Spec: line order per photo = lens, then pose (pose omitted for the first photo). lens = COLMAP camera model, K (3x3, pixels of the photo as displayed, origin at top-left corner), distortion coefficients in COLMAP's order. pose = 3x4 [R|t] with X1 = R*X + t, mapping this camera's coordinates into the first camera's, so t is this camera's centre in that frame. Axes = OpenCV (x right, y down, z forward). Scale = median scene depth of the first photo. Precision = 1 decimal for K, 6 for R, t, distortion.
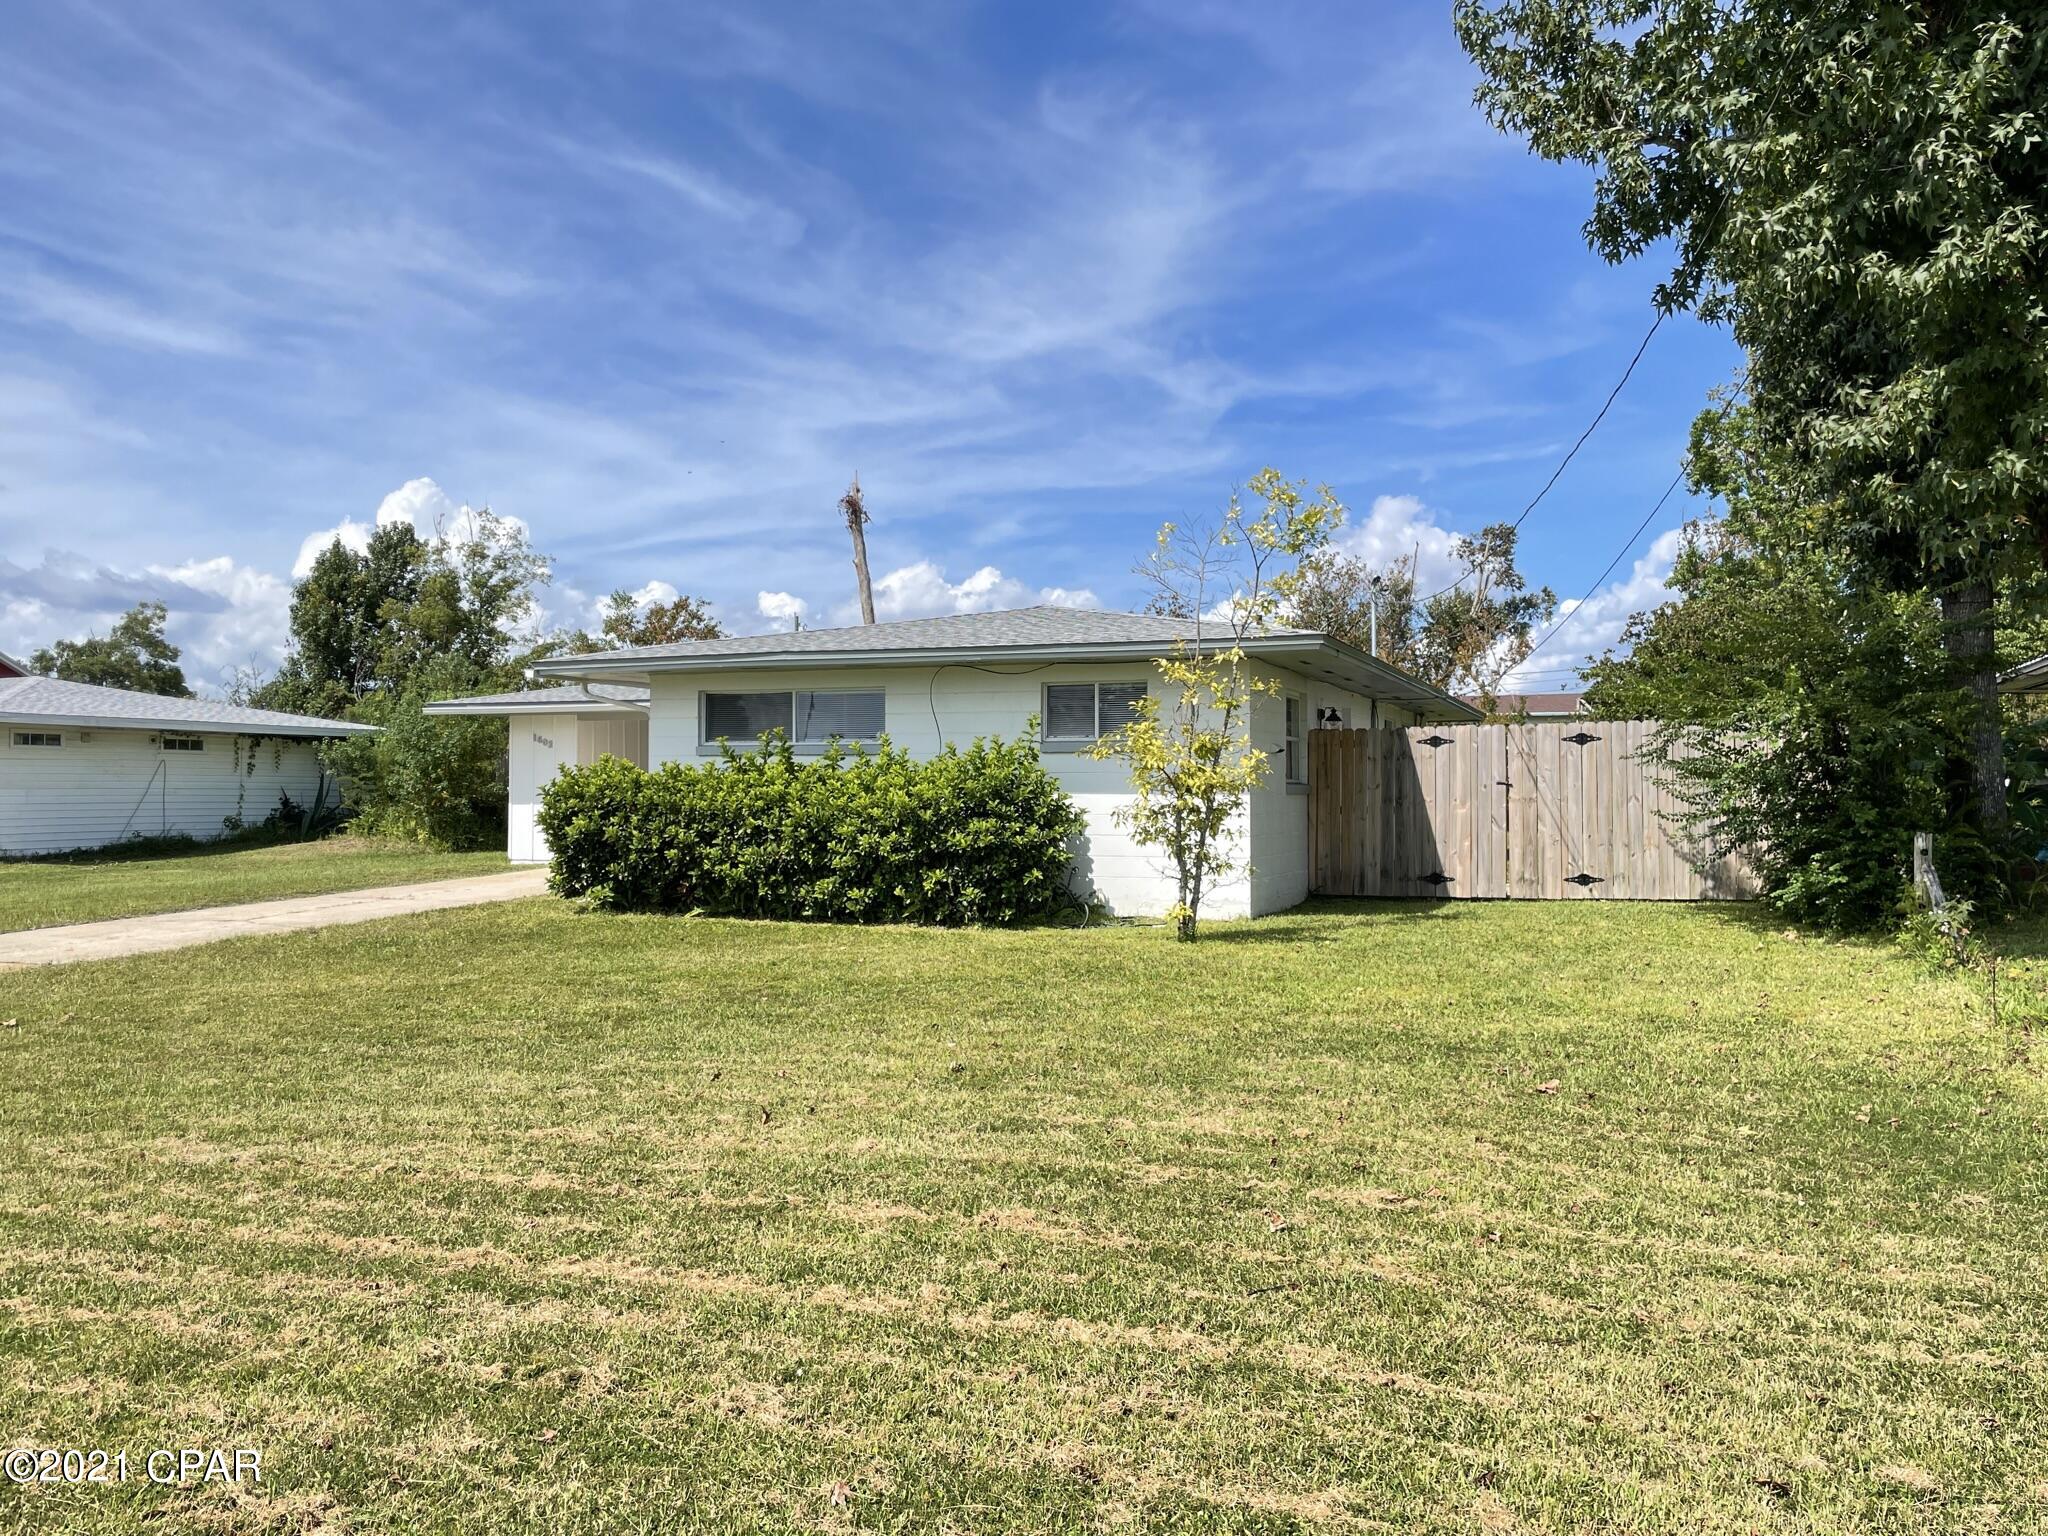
lens RADIAL K [[1694.2, 0, 1027.2], [0, 1694.2, 771.7], [0, 0, 1]] dist [0.107458, -0.000409]
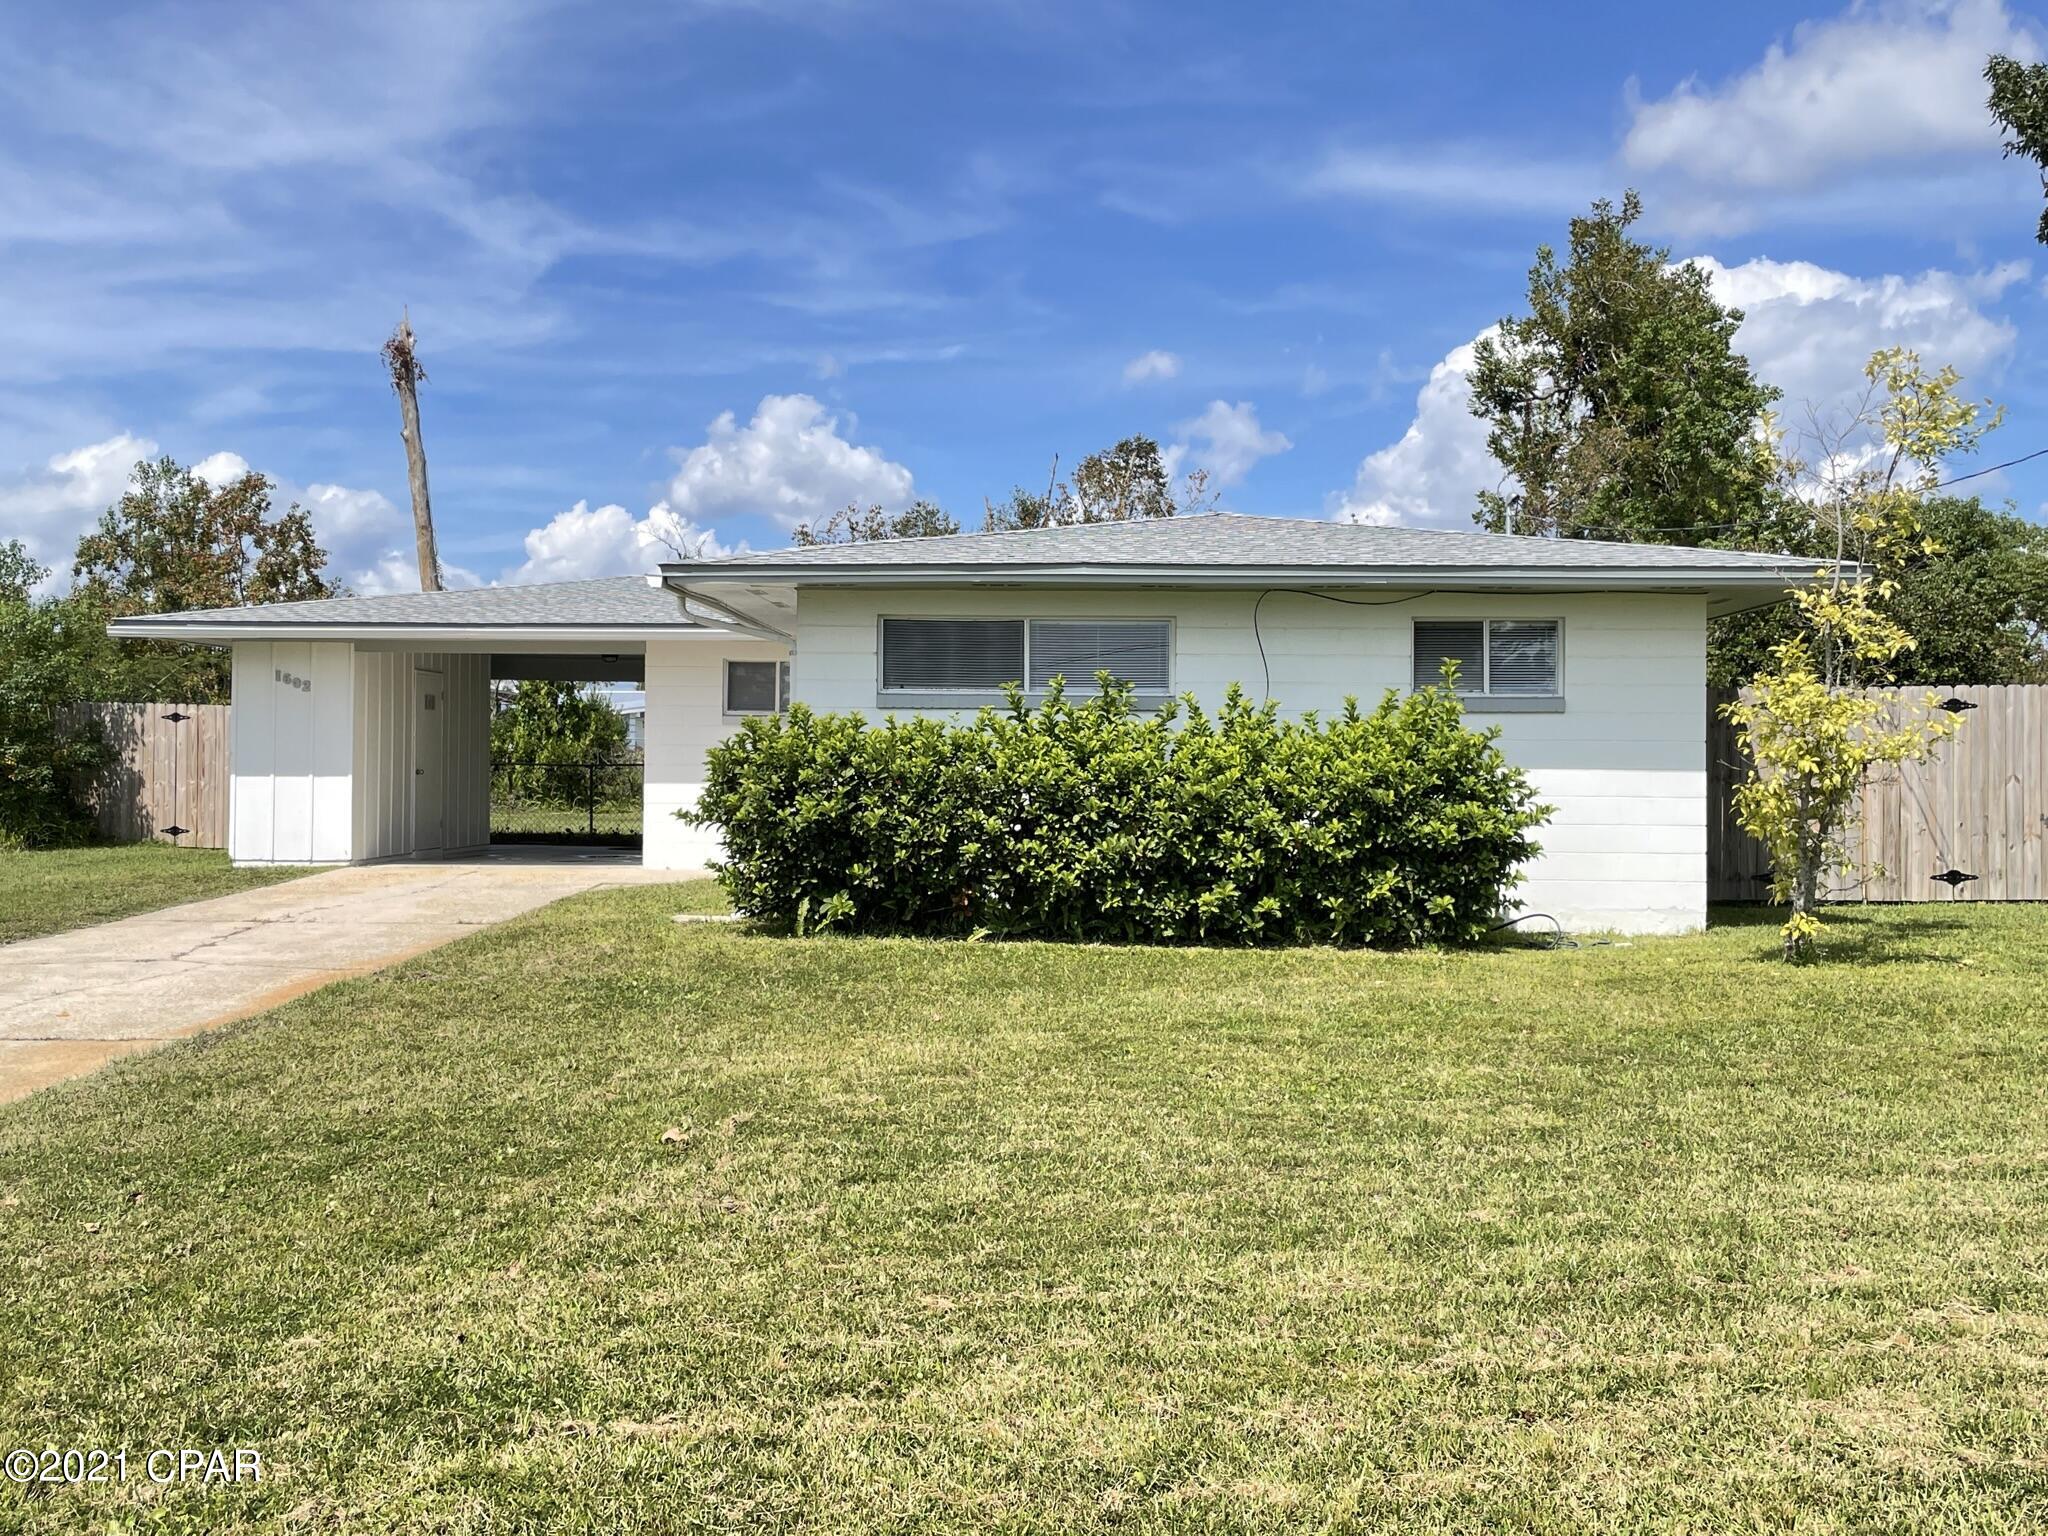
lens RADIAL K [[2168.6, 0, 1021.1], [0, 2168.6, 766.1], [0, 0, 1]] dist [0.047637, 0.000000]
pose [[0.945606, 0.009334, 0.325179, -0.467468], [-0.013441, 0.999856, 0.010386, 0.005011], [-0.325035, -0.014192, 0.945595, 0.161991]]
